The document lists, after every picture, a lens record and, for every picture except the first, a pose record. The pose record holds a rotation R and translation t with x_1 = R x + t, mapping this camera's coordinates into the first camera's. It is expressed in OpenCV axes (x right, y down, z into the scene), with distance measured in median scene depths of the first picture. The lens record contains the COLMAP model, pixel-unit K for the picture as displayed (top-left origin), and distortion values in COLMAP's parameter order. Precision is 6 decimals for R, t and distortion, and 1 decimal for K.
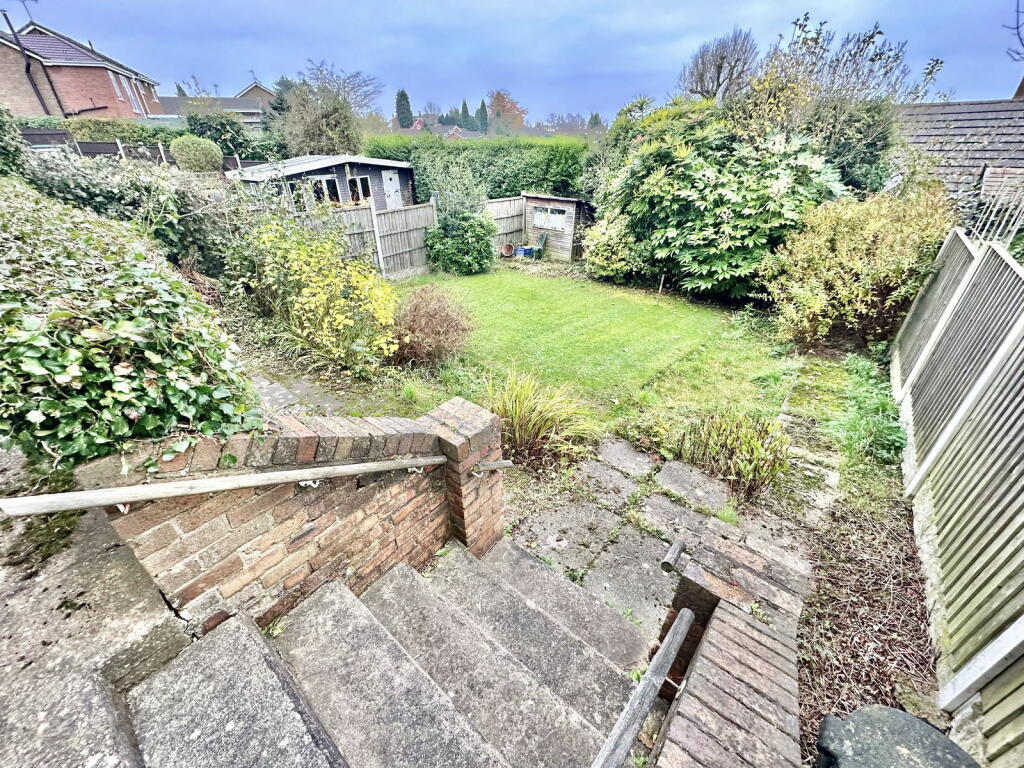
lens RADIAL K [[415.5, 0, 499.9], [0, 415.5, 382.9], [0, 0, 1]] dist [-0.004553, 0.000514]
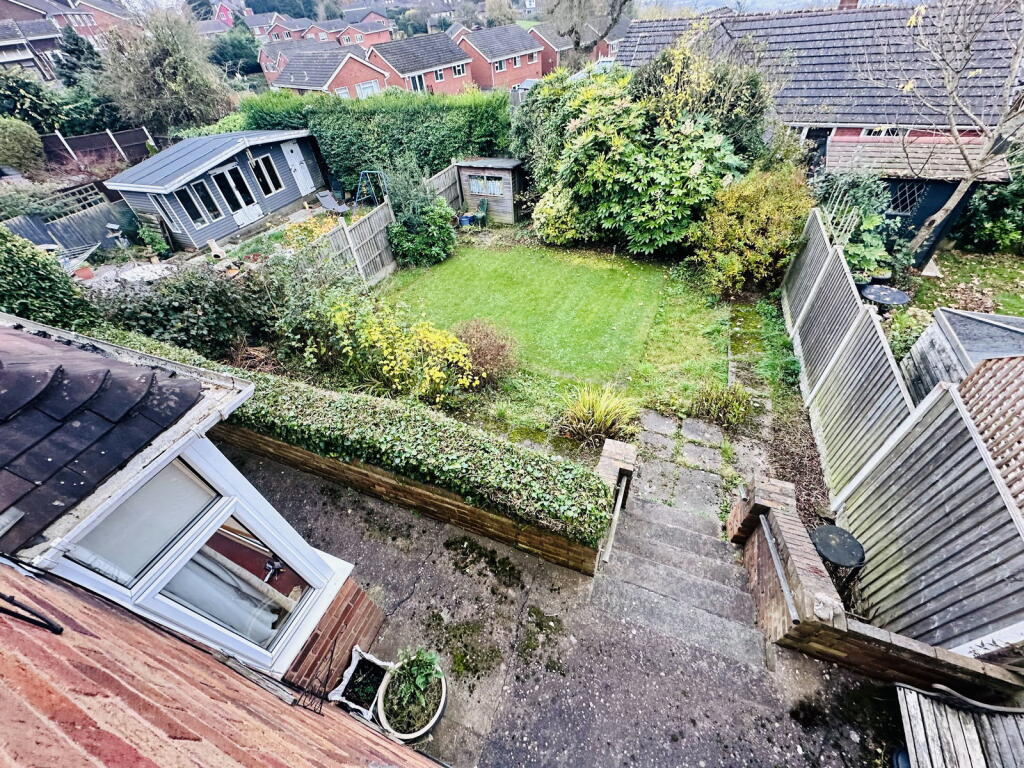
lens RADIAL K [[415.5, 0, 506.2], [0, 415.5, 389.8], [0, 0, 1]] dist [-0.004553, 0.000514]
pose [[0.949744, -0.262079, 0.171176, -0.248451], [0.220184, 0.948006, 0.229789, -0.219442], [-0.222499, -0.180551, 0.958069, -0.197624]]
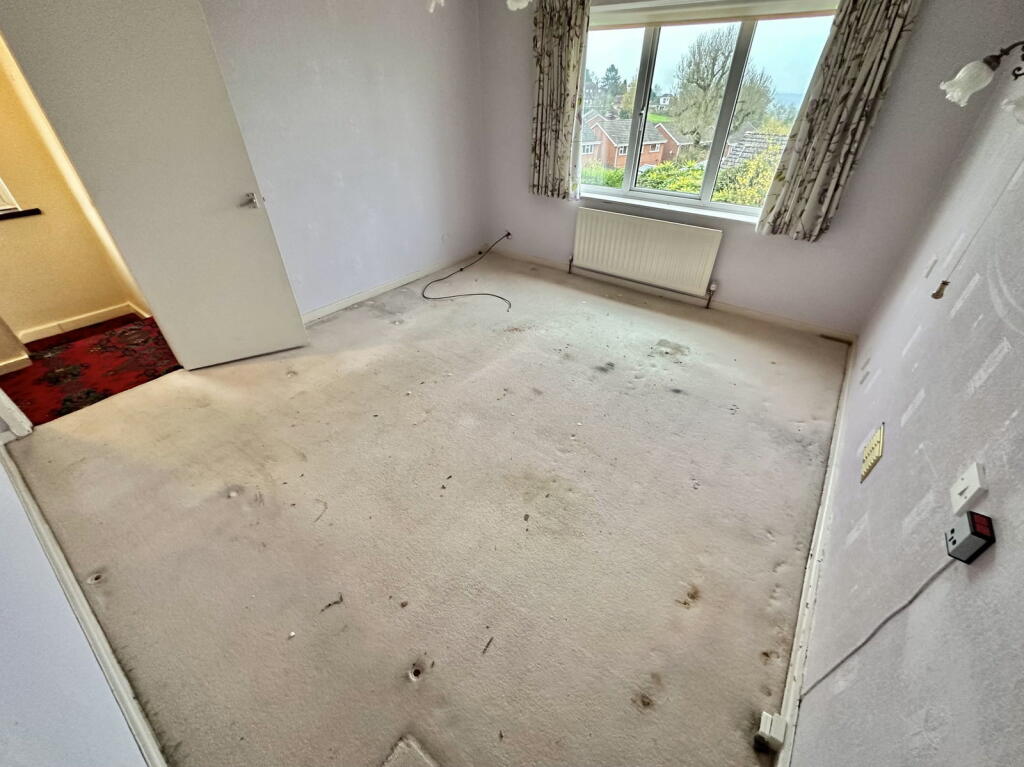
lens RADIAL K [[415.5, 0, 510.2], [0, 415.5, 382.6], [0, 0, 1]] dist [-0.004553, 0.000514]
pose [[0.998378, -0.011309, 0.055799, -0.375790], [0.006780, 0.996715, 0.080708, -0.048856], [-0.056528, -0.080199, 0.995175, -0.598712]]
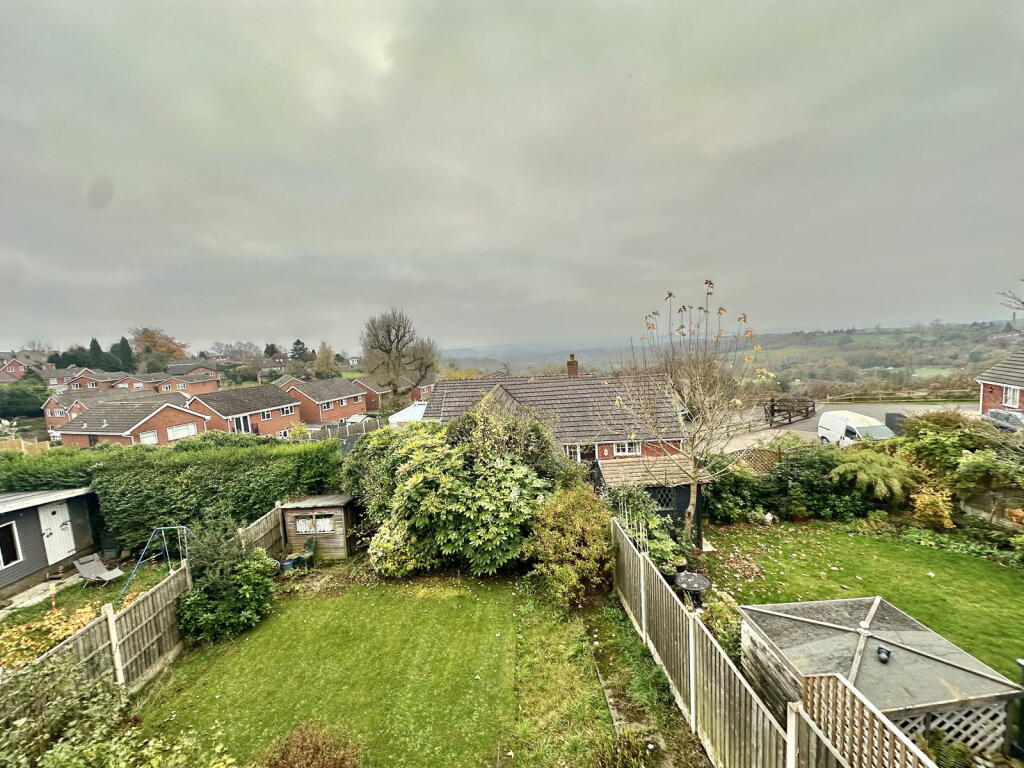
lens RADIAL K [[415.5, 0, 514.5], [0, 415.5, 378.0], [0, 0, 1]] dist [-0.004553, 0.000514]
pose [[0.748562, -0.092115, 0.656635, -0.246050], [0.386649, 0.865146, -0.319413, -0.315004], [-0.538663, 0.492987, 0.683232, -0.217225]]
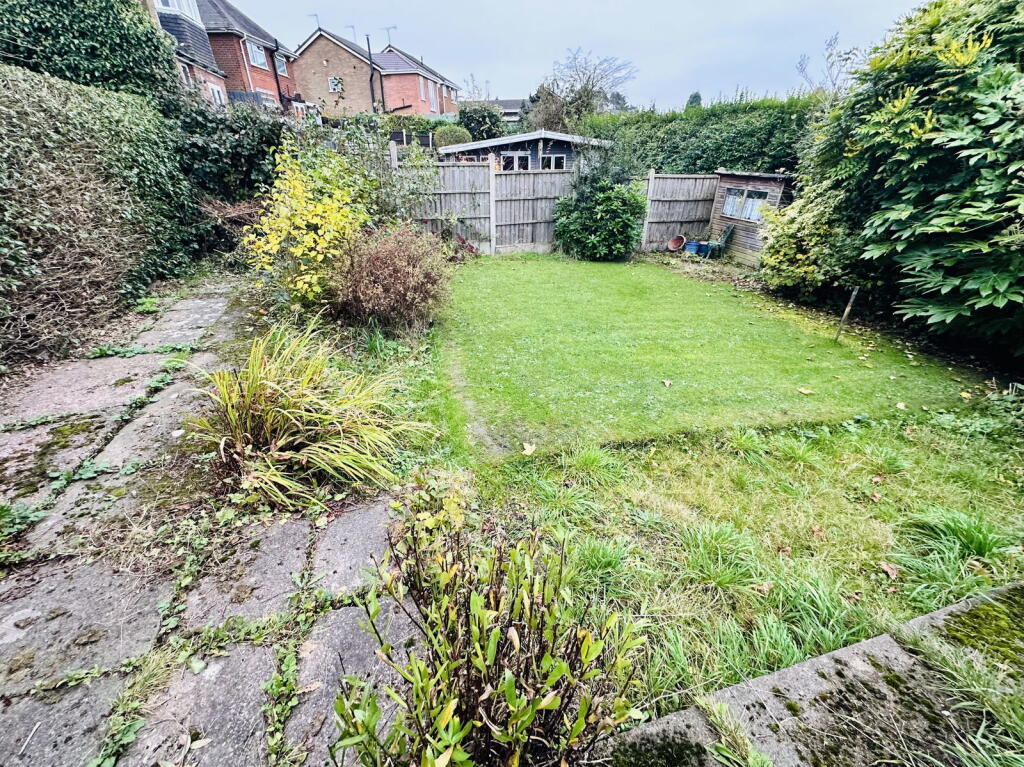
lens RADIAL K [[415.5, 0, 495.9], [0, 415.5, 385.5], [0, 0, 1]] dist [-0.004553, 0.000514]
pose [[0.839026, 0.272669, -0.470837, 0.300288], [-0.274754, 0.959253, 0.065910, -0.037607], [0.469623, 0.074065, 0.879755, 0.304420]]
